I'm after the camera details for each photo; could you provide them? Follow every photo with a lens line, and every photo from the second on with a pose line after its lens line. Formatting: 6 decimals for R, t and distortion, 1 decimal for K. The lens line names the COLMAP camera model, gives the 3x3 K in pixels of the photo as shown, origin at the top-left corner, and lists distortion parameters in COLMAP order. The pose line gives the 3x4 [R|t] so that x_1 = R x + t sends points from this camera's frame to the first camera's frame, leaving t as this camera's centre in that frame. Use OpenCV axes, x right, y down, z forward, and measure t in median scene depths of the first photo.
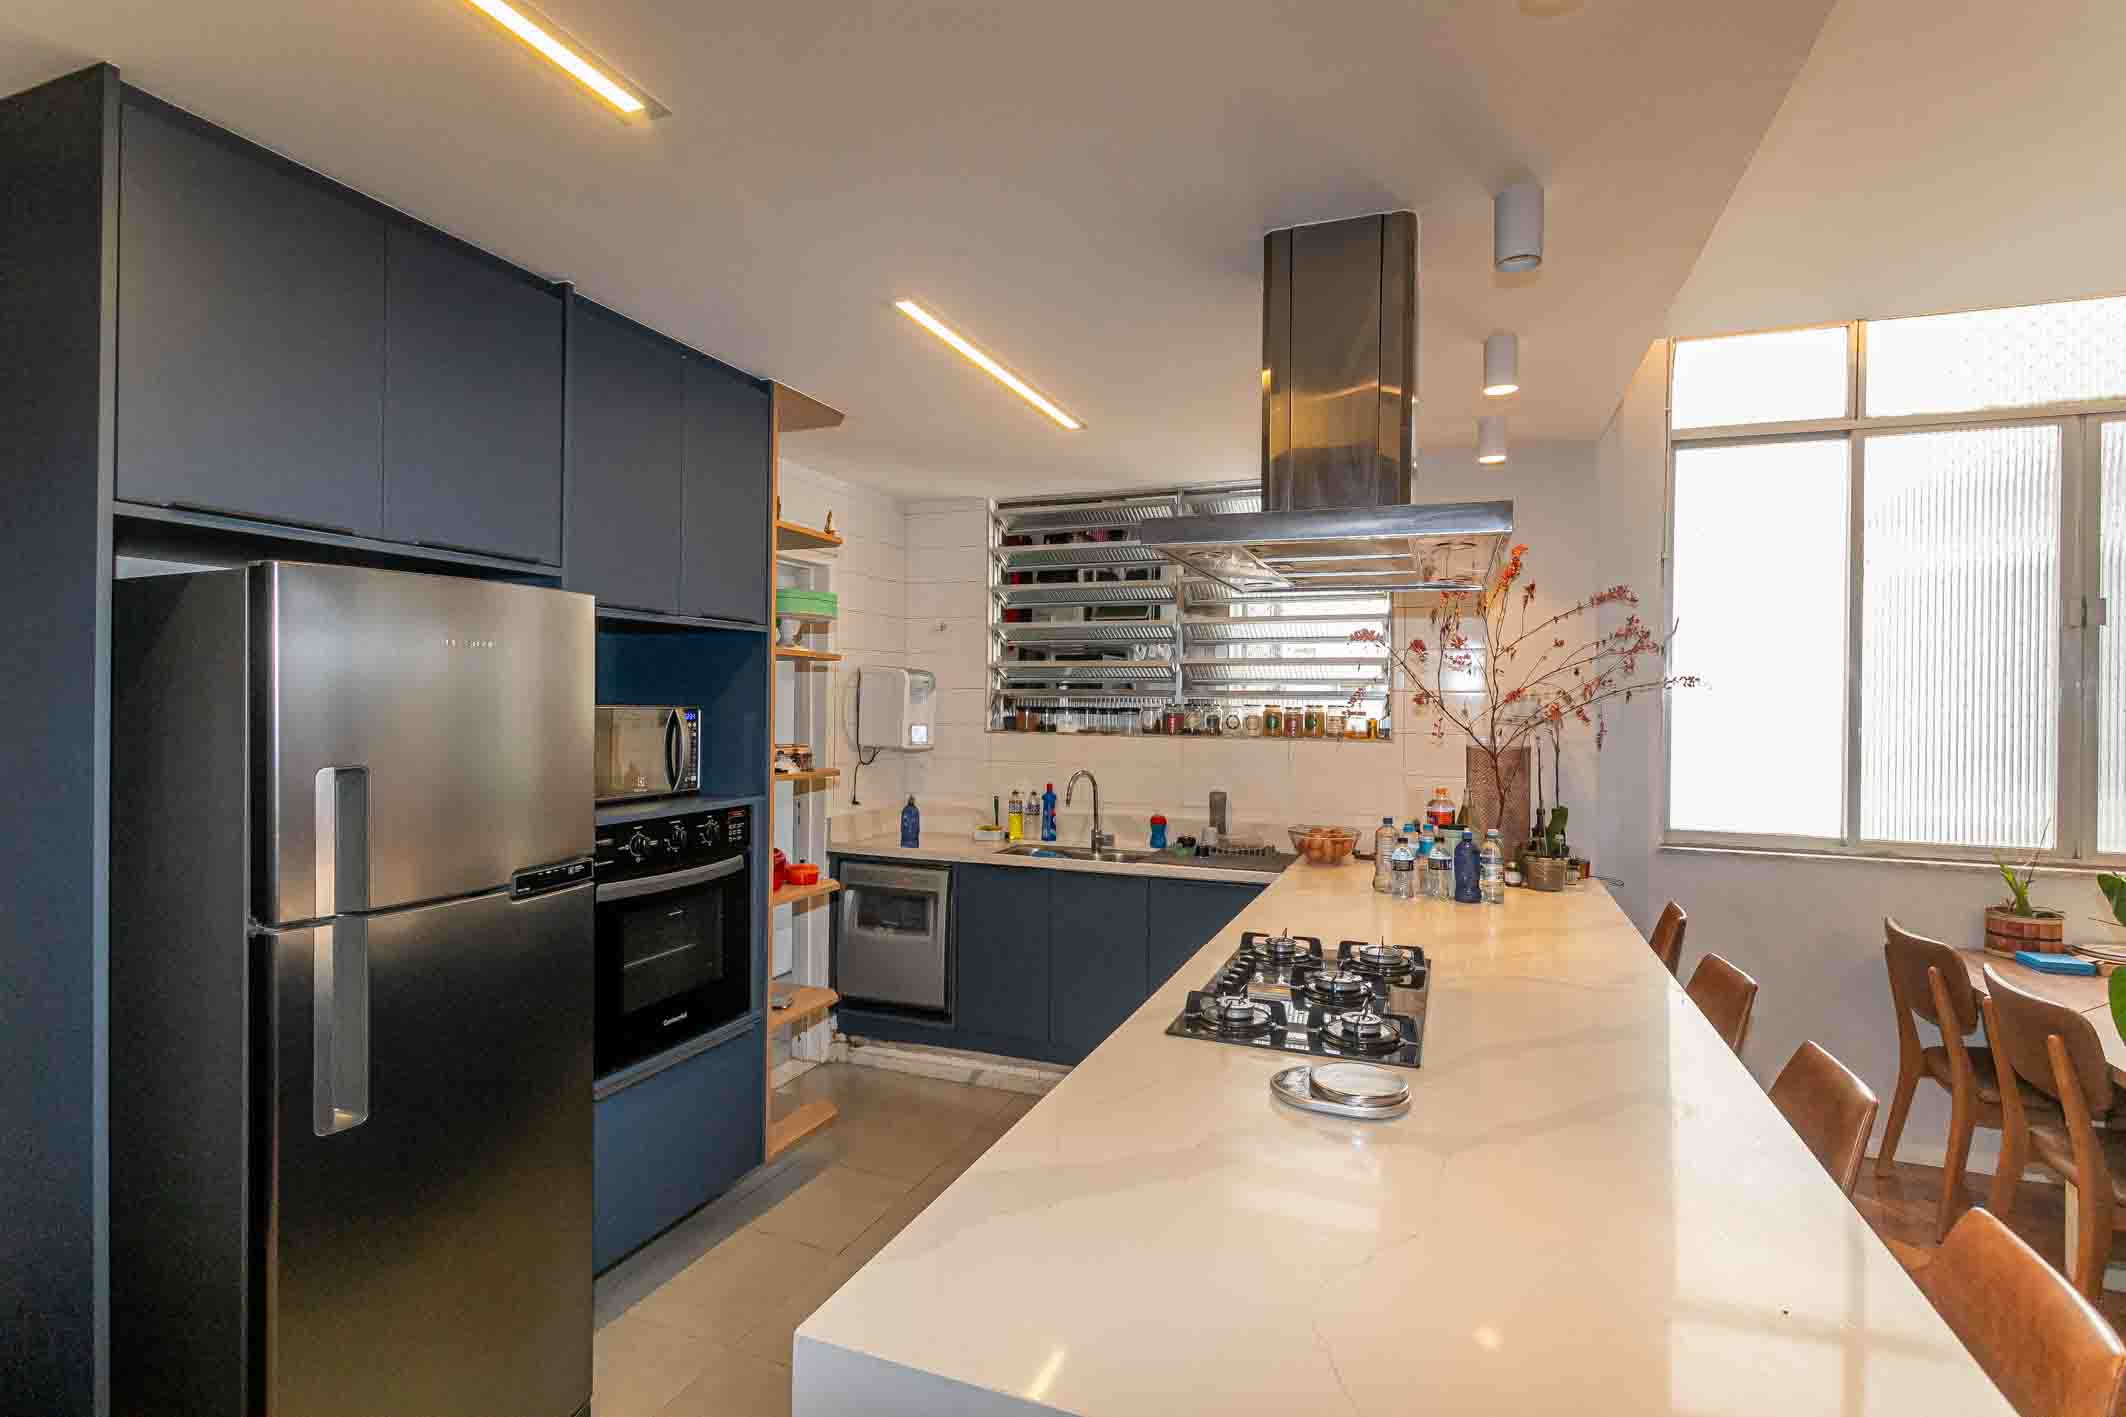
lens RADIAL K [[991.2, 0, 1051.7], [0, 991.2, 694.0], [0, 0, 1]] dist [0.001602, 0.000204]
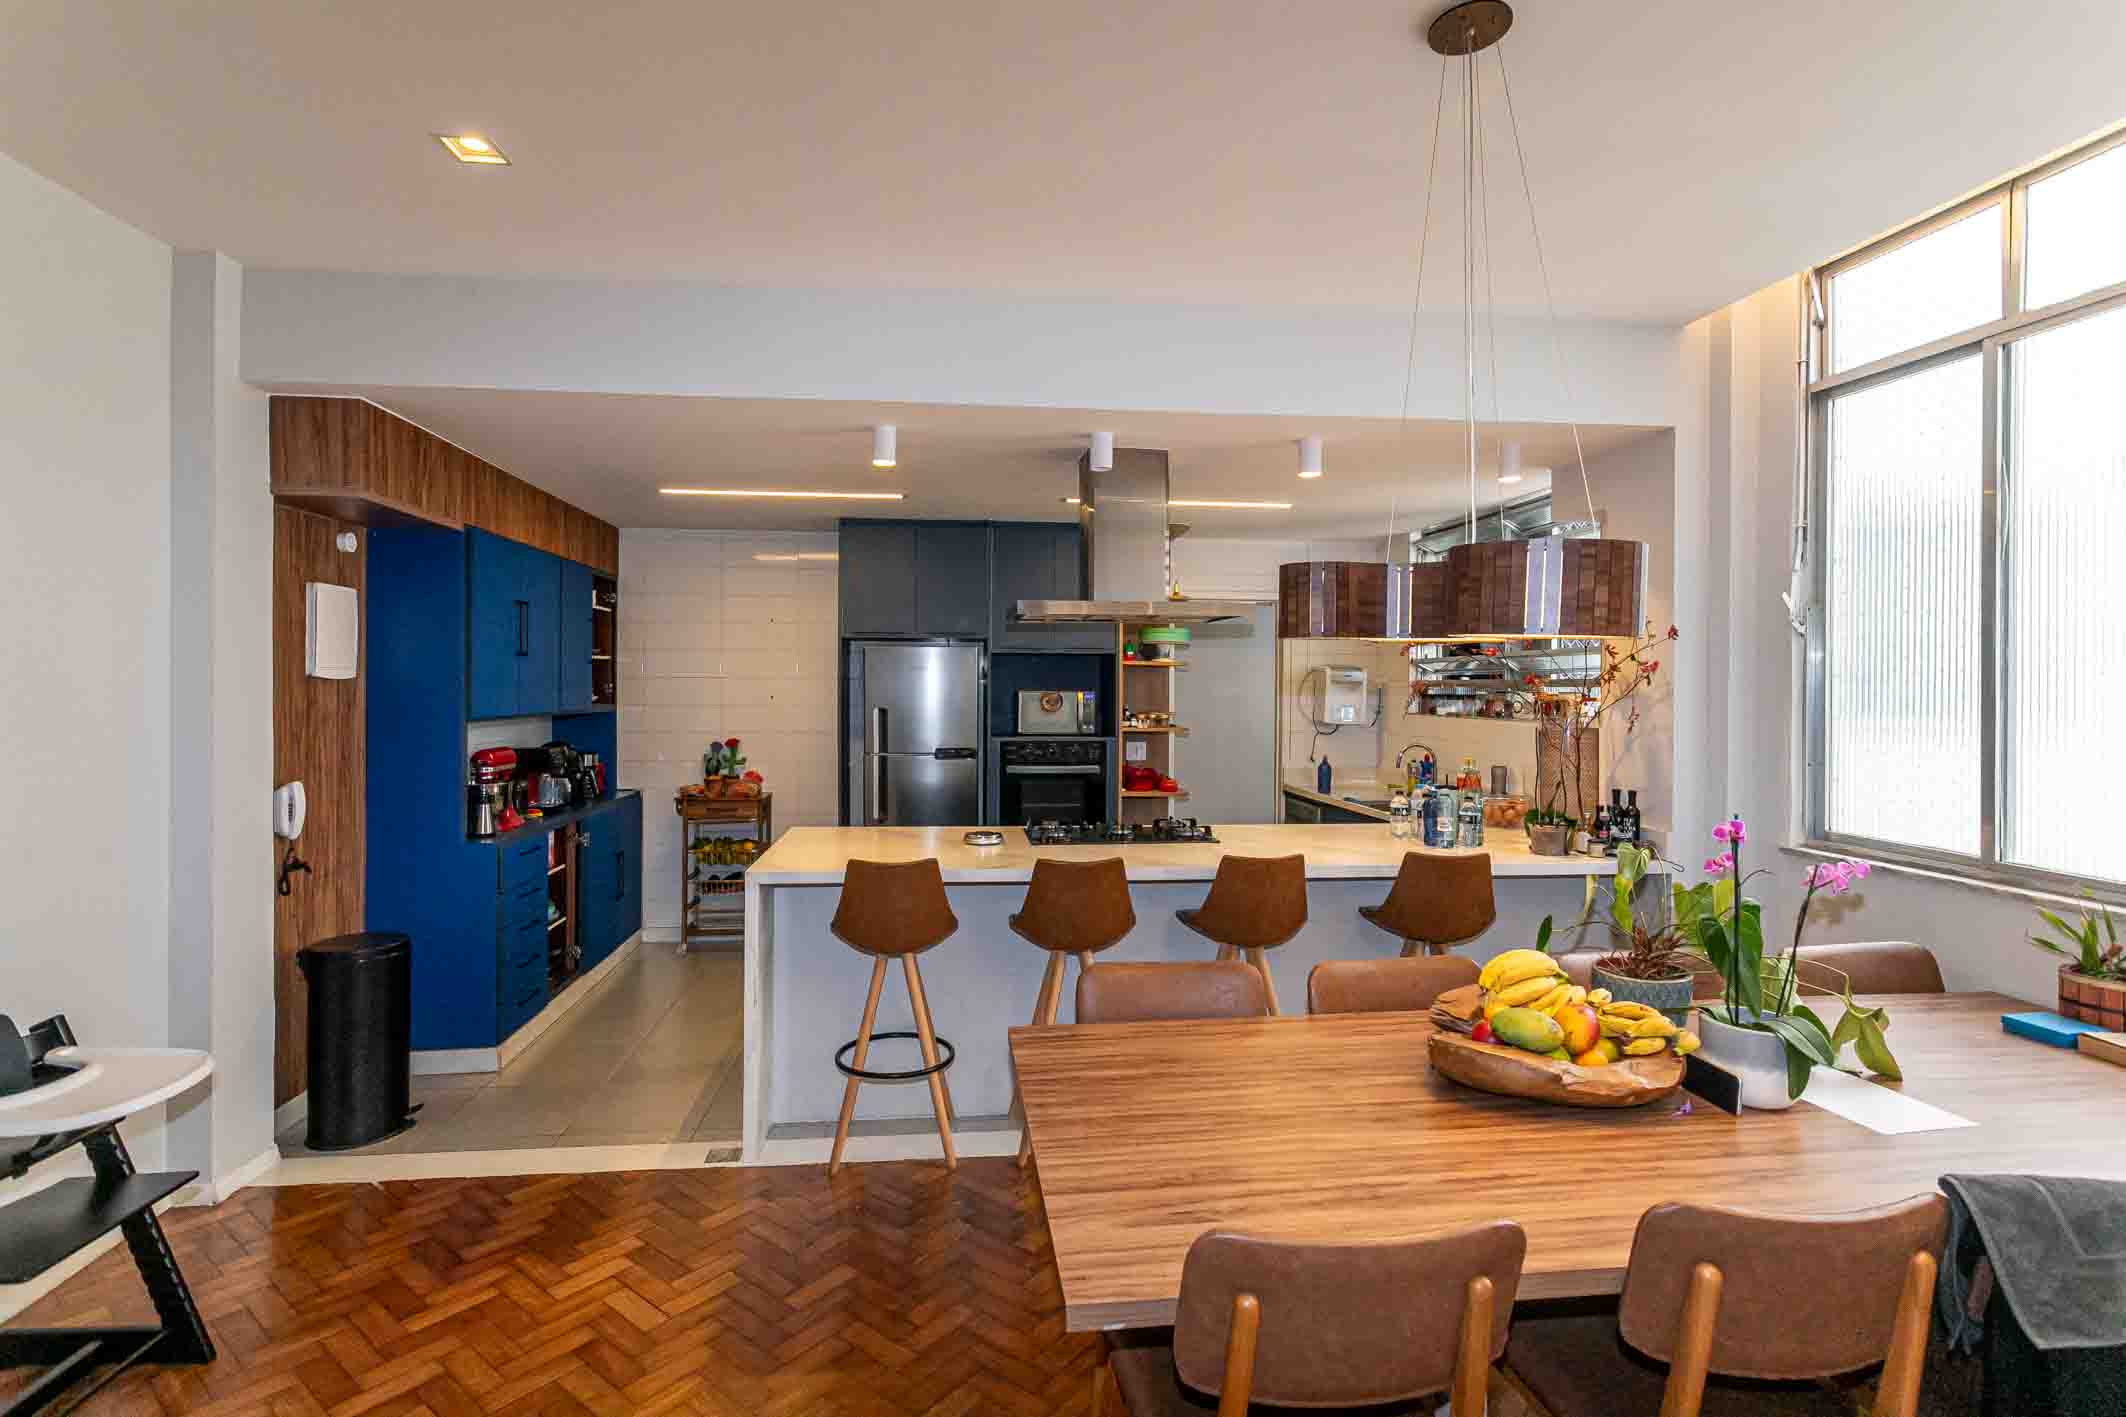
lens RADIAL K [[998.2, 0, 1066.7], [0, 998.2, 699.3], [0, 0, 1]] dist [-0.000733, 0.000348]
pose [[0.481603, 0.005250, -0.876374, 0.978987], [0.004088, 0.999958, 0.008236, 0.008083], [0.876380, -0.007550, 0.481561, -0.016252]]
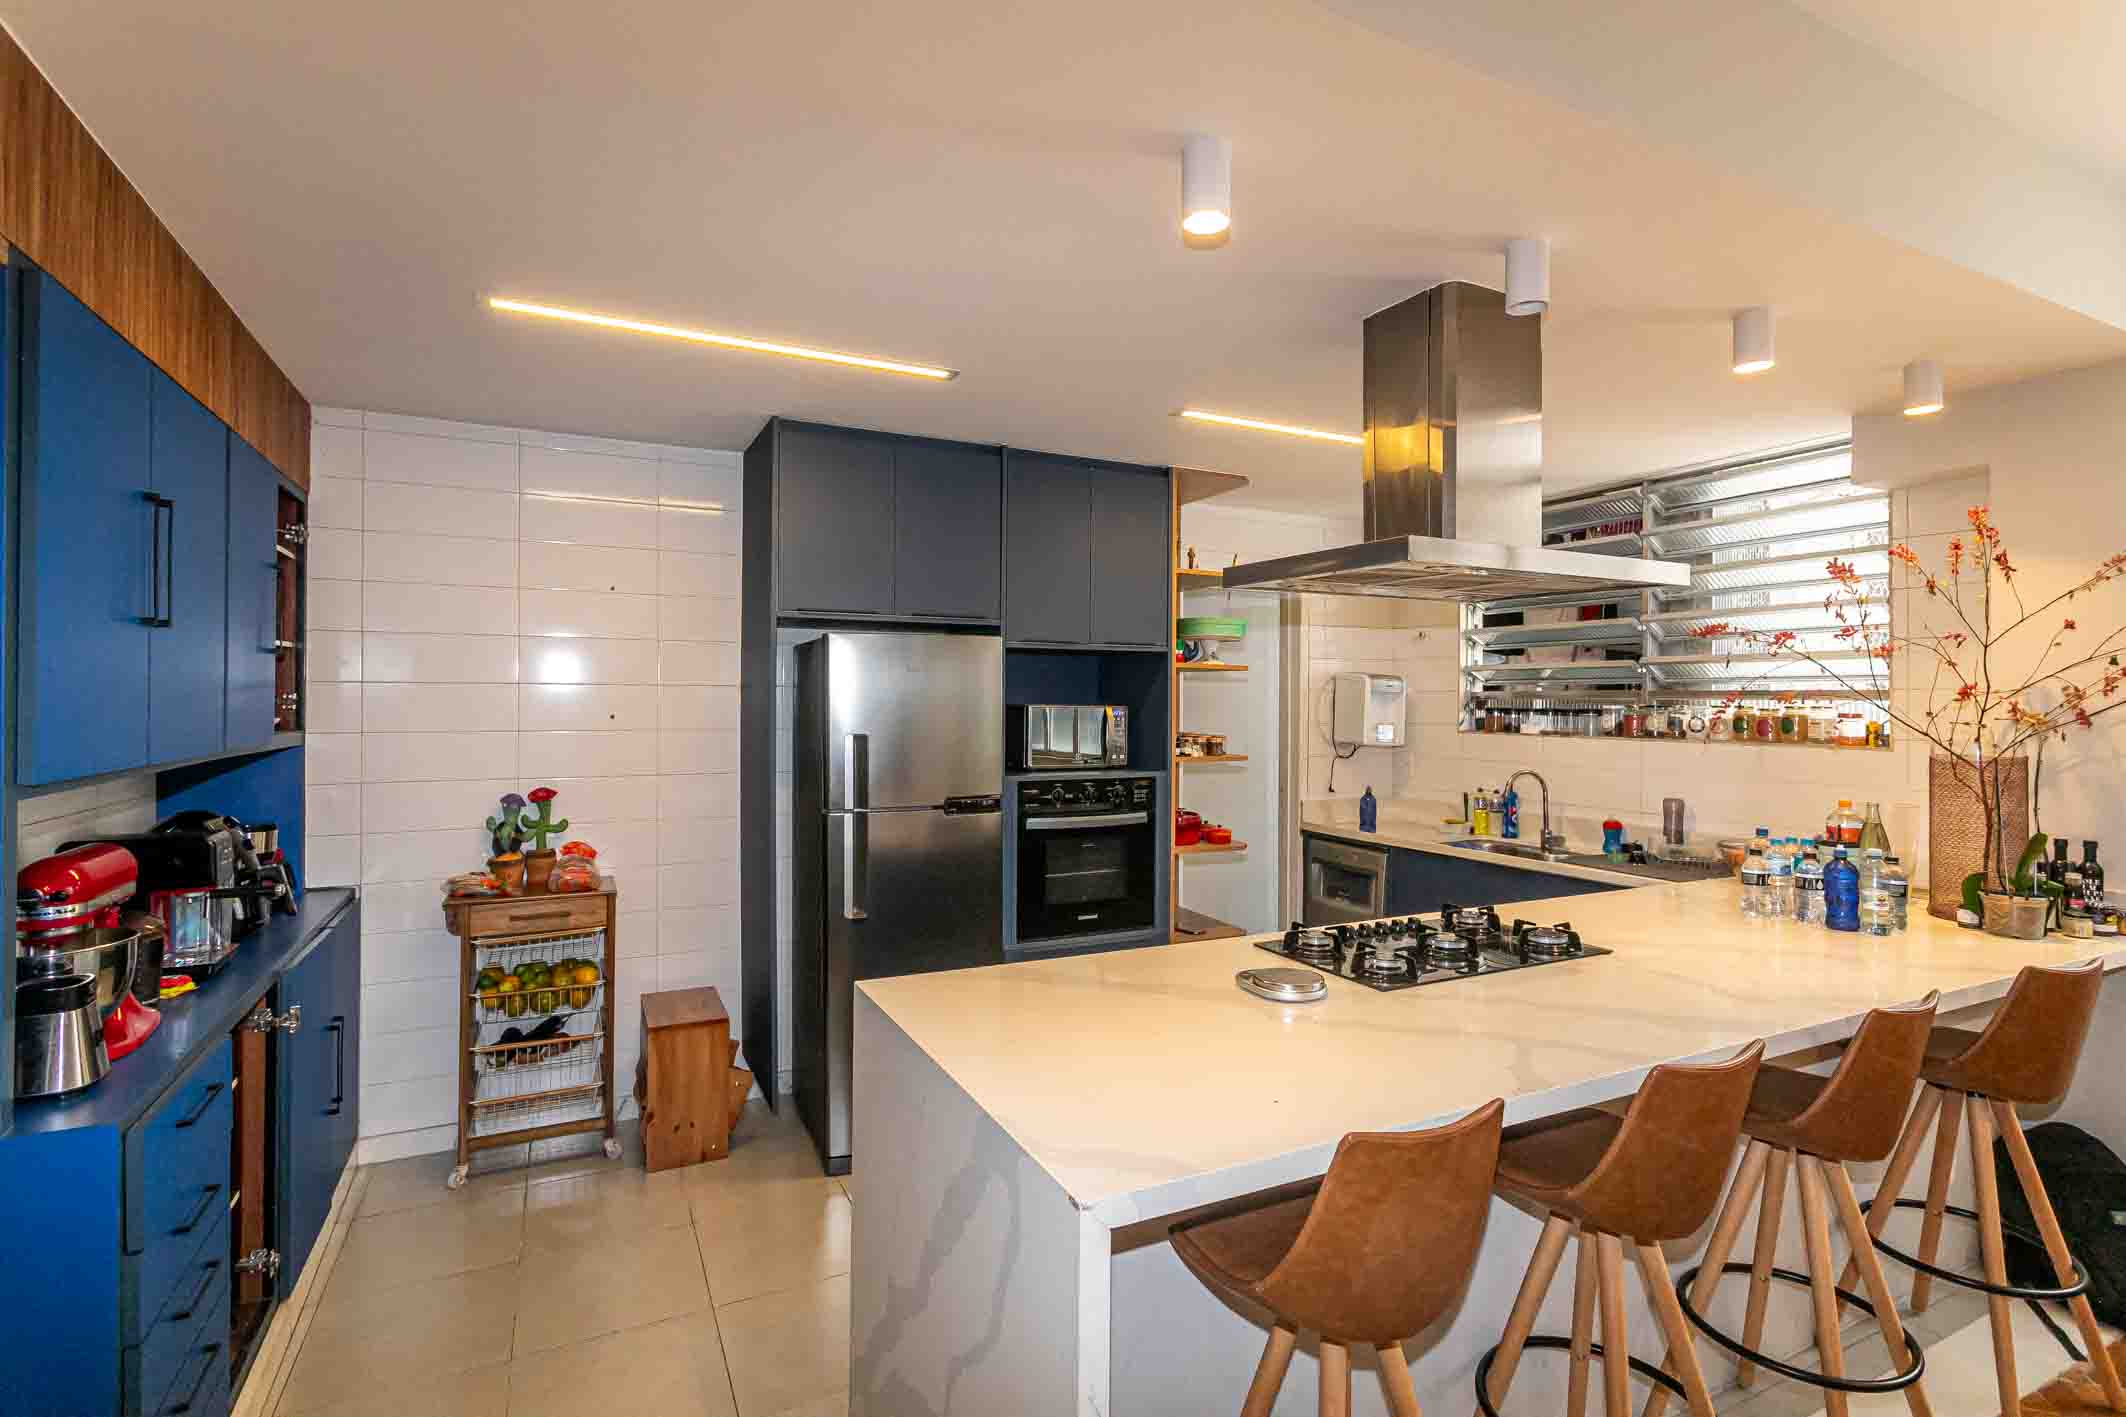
lens RADIAL K [[980.3, 0, 1068.7], [0, 980.3, 703.0], [0, 0, 1]] dist [0.001534, 0.000378]
pose [[0.752990, -0.002502, -0.658028, 0.354998], [0.004780, 0.999987, 0.001668, 0.003969], [0.658015, -0.004402, 0.752992, -0.075763]]
